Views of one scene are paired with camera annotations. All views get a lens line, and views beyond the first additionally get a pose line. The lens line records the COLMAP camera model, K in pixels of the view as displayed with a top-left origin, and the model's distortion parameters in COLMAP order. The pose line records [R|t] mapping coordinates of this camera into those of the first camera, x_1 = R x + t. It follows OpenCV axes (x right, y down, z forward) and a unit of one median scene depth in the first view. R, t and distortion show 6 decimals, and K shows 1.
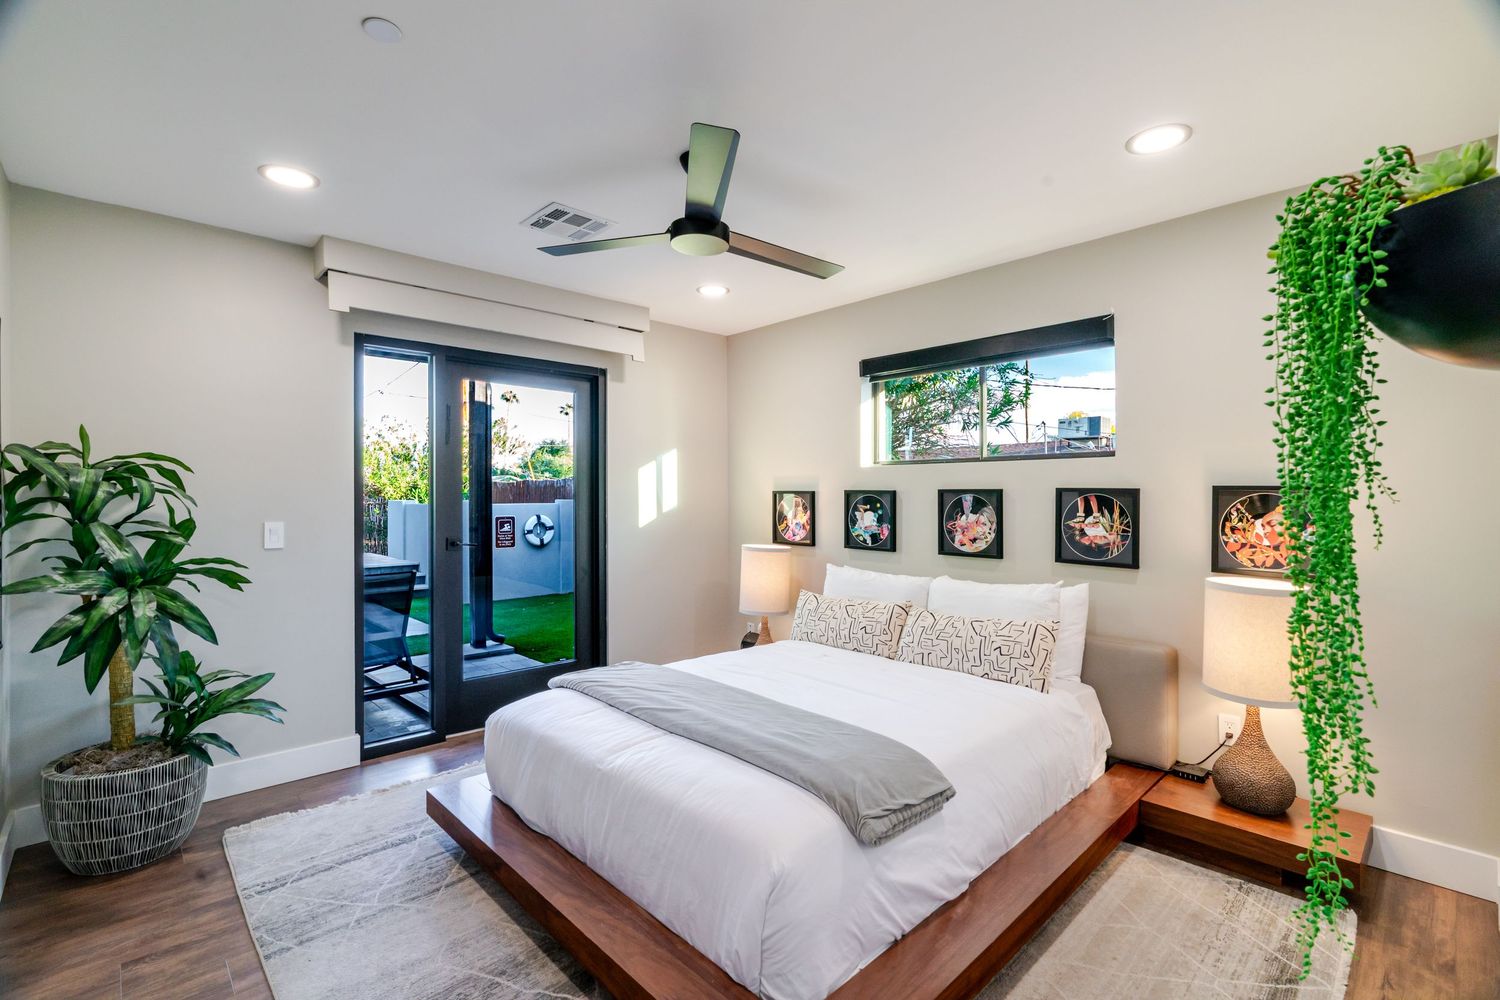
lens RADIAL K [[700.6, 0, 753.9], [0, 700.6, 498.9], [0, 0, 1]] dist [-0.003197, 0.003381]
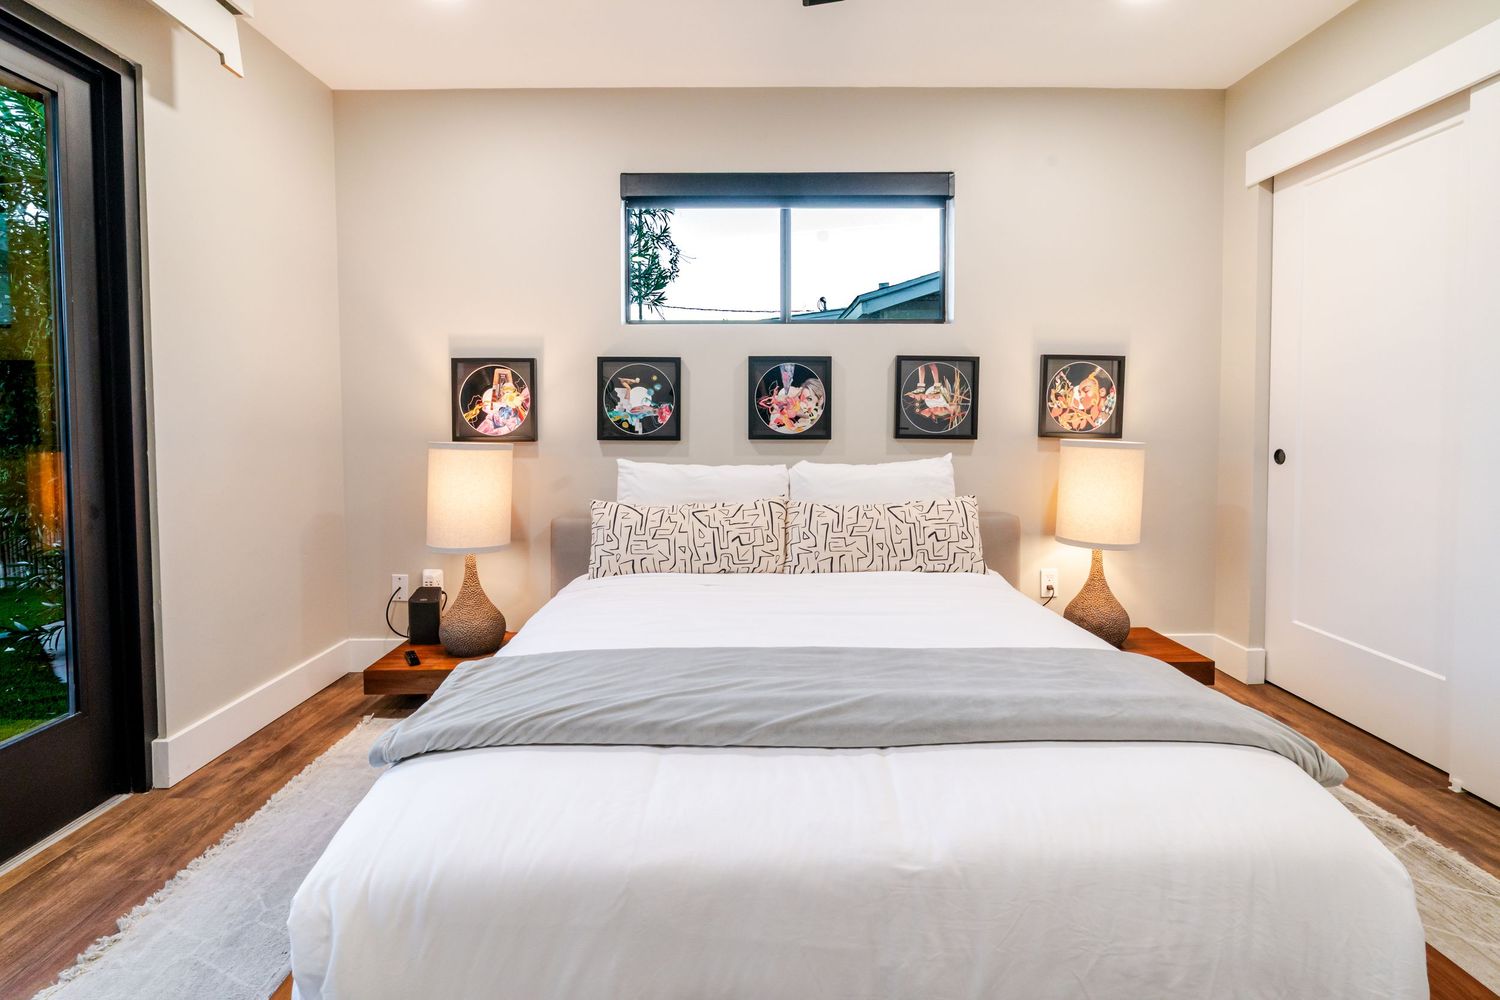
lens RADIAL K [[741.4, 0, 758.0], [0, 741.4, 448.7], [0, 0, 1]] dist [-0.017806, 0.007017]
pose [[0.672695, -0.036446, 0.739022, -0.388916], [0.007747, 0.999078, 0.042219, 0.061220], [-0.739880, -0.022675, 0.672357, 0.480268]]
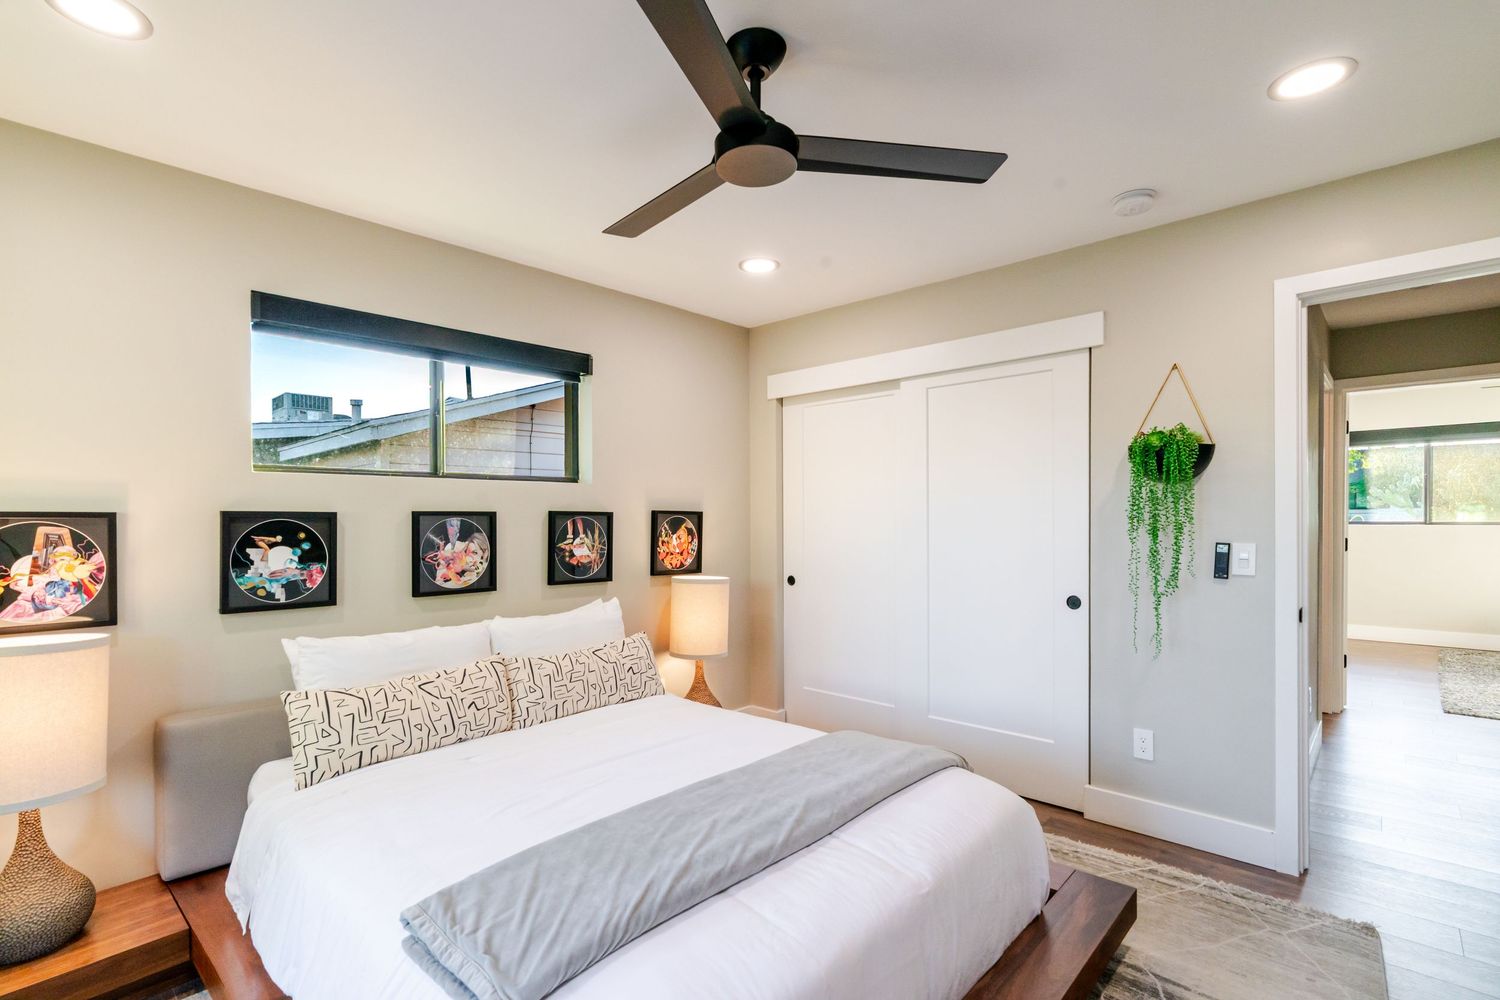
lens RADIAL K [[700.6, 0, 756.5], [0, 700.6, 525.6], [0, 0, 1]] dist [-0.003197, 0.003381]
pose [[-0.074972, -0.011531, 0.997119, -0.580172], [0.012053, 0.999850, 0.012469, -0.003563], [-0.997113, 0.012953, -0.074821, 0.768046]]
